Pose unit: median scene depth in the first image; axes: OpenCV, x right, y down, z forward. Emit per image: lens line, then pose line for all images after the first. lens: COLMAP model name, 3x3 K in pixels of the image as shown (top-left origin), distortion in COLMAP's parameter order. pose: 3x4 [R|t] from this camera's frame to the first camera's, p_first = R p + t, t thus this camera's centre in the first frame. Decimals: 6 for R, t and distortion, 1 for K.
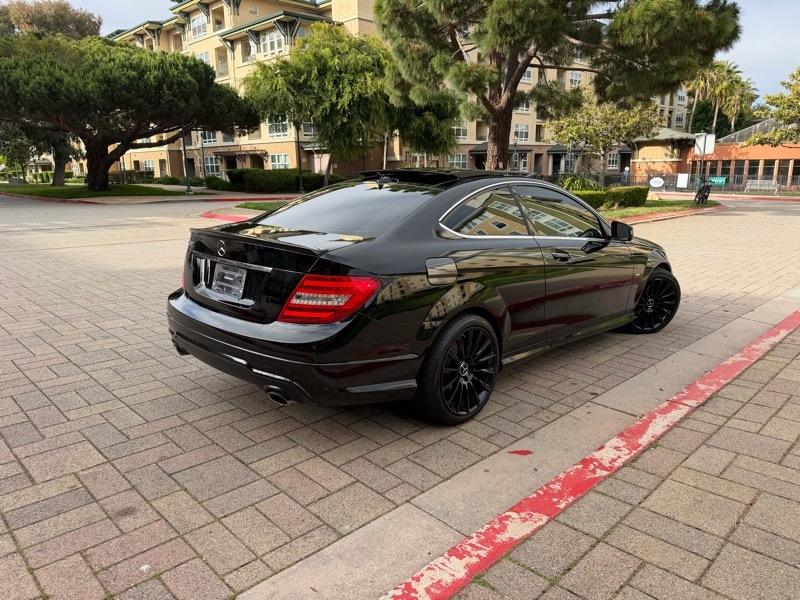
lens RADIAL K [[560.5, 0, 400.5], [0, 560.5, 299.7], [0, 0, 1]] dist [0.033326, -0.036968]
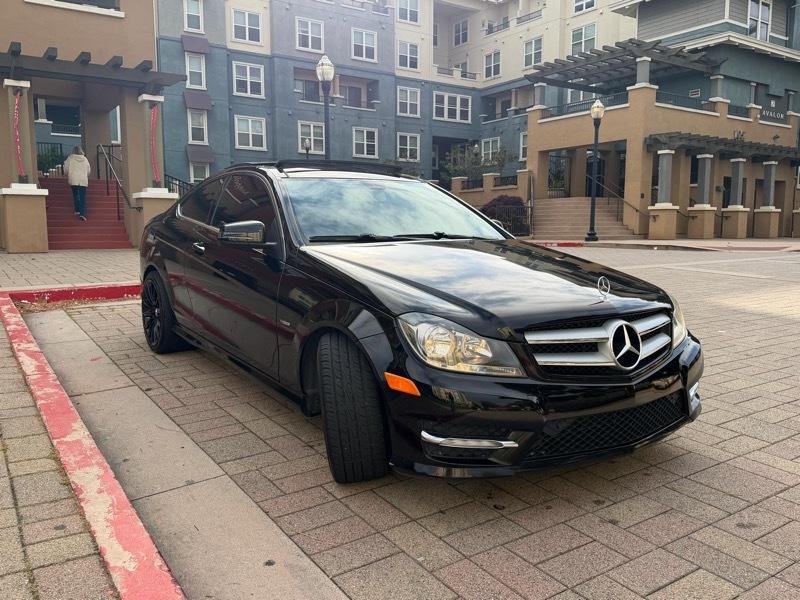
lens RADIAL K [[648.6, 0, 400.5], [0, 648.6, 305.9], [0, 0, 1]] dist [0.068303, -0.114584]
pose [[-0.190759, 0.131813, -0.972747, 0.296696], [-0.223230, 0.959156, 0.173748, -0.057333], [0.955918, 0.250290, -0.153543, 0.347176]]
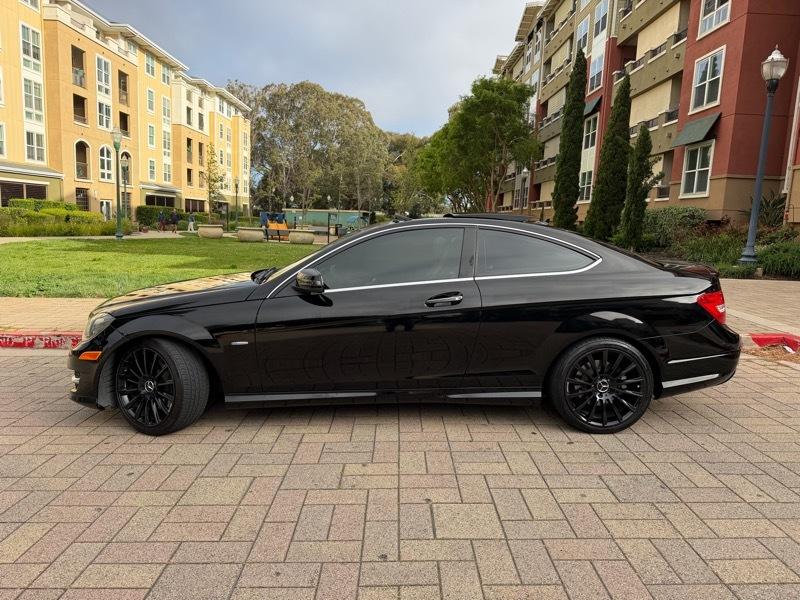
lens RADIAL K [[560.5, 0, 401.2], [0, 560.5, 297.6], [0, 0, 1]] dist [0.033326, -0.036968]
pose [[-0.708735, -0.112346, 0.696472, -0.148139], [0.130673, 0.949249, 0.286095, -0.099576], [-0.693267, 0.293775, -0.658085, 0.453994]]
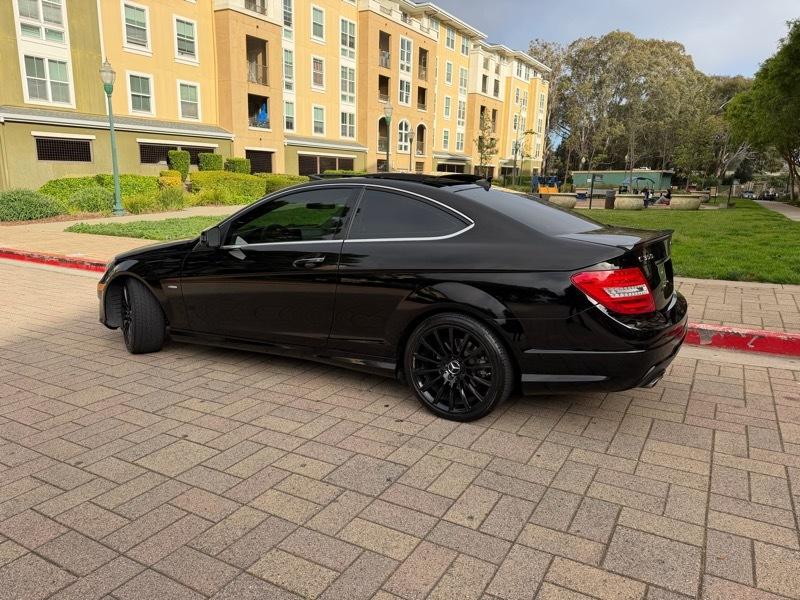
lens RADIAL K [[560.5, 0, 397.1], [0, 560.5, 300.2], [0, 0, 1]] dist [0.033326, -0.036968]
pose [[-0.247858, -0.204143, 0.947044, -0.227756], [0.203916, 0.944654, 0.256997, -0.069349], [-0.947093, 0.256816, -0.192512, 0.314817]]
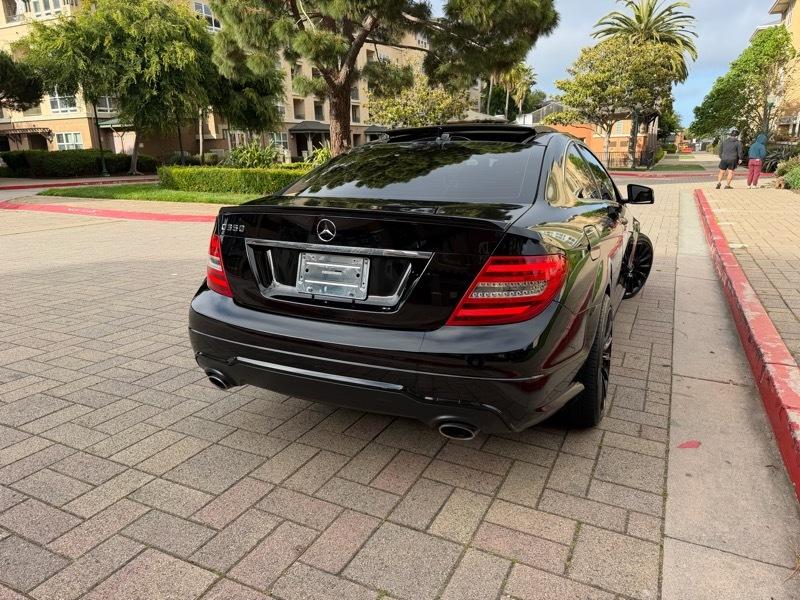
lens RADIAL K [[560.5, 0, 405.8], [0, 560.5, 294.7], [0, 0, 1]] dist [0.033326, -0.036968]
pose [[0.942735, -0.091363, 0.320787, -0.081348], [0.084040, 0.995789, 0.036631, -0.005224], [-0.322783, -0.007574, 0.946443, 0.055622]]
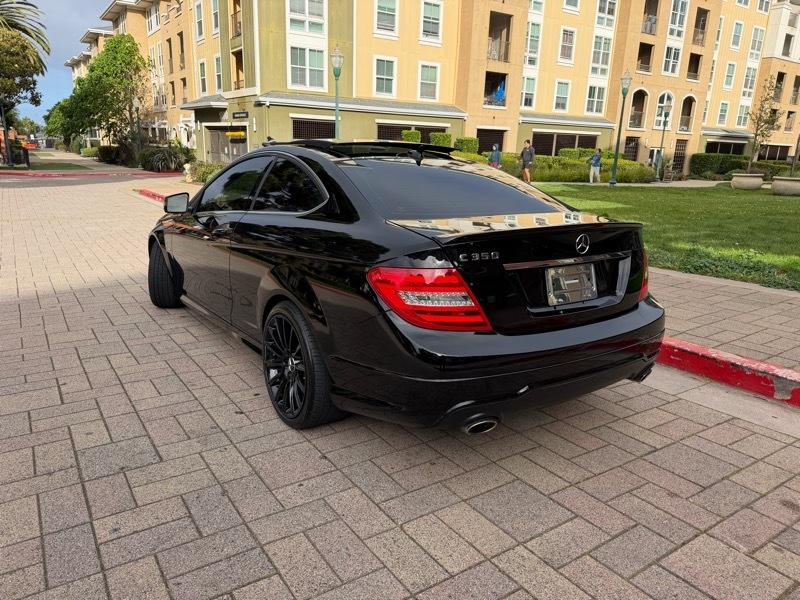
lens RADIAL K [[560.5, 0, 397.3], [0, 560.5, 298.7], [0, 0, 1]] dist [0.033326, -0.036968]
pose [[0.197284, -0.236763, 0.951326, -0.203833], [0.191180, 0.961059, 0.199539, -0.040217], [-0.961524, 0.142508, 0.234866, 0.191931]]
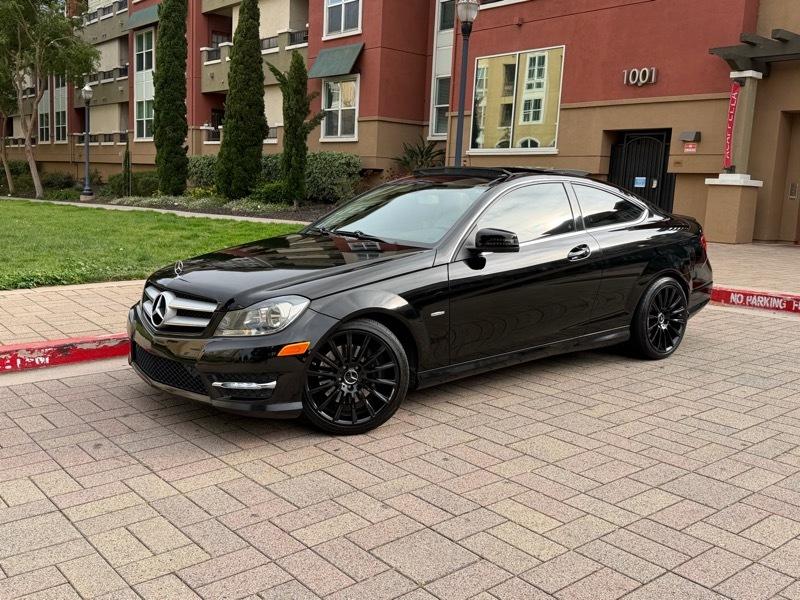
lens RADIAL K [[789.7, 0, 396.7], [0, 789.7, 302.2], [0, 0, 1]] dist [0.070840, 0.000000]
pose [[-0.994220, -0.047136, 0.096466, 0.031084], [-0.008819, 0.931294, 0.364162, -0.132455], [-0.107004, 0.361207, -0.926326, 0.613318]]
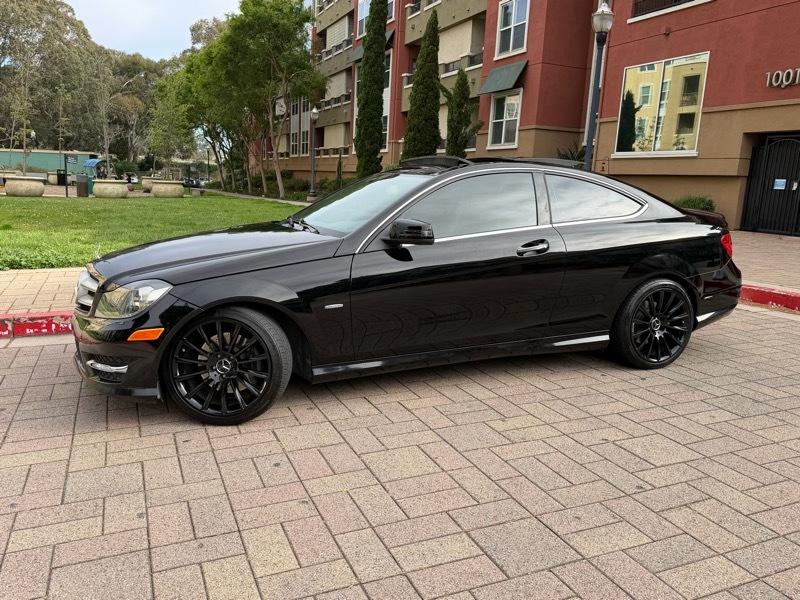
lens RADIAL K [[651.7, 0, 397.4], [0, 651.7, 305.7], [0, 0, 1]] dist [0.068072, -0.094118]
pose [[-0.923493, -0.104686, 0.369055, -0.055468], [0.049328, 0.921651, 0.384872, -0.111363], [-0.380430, 0.373631, -0.845974, 0.534147]]
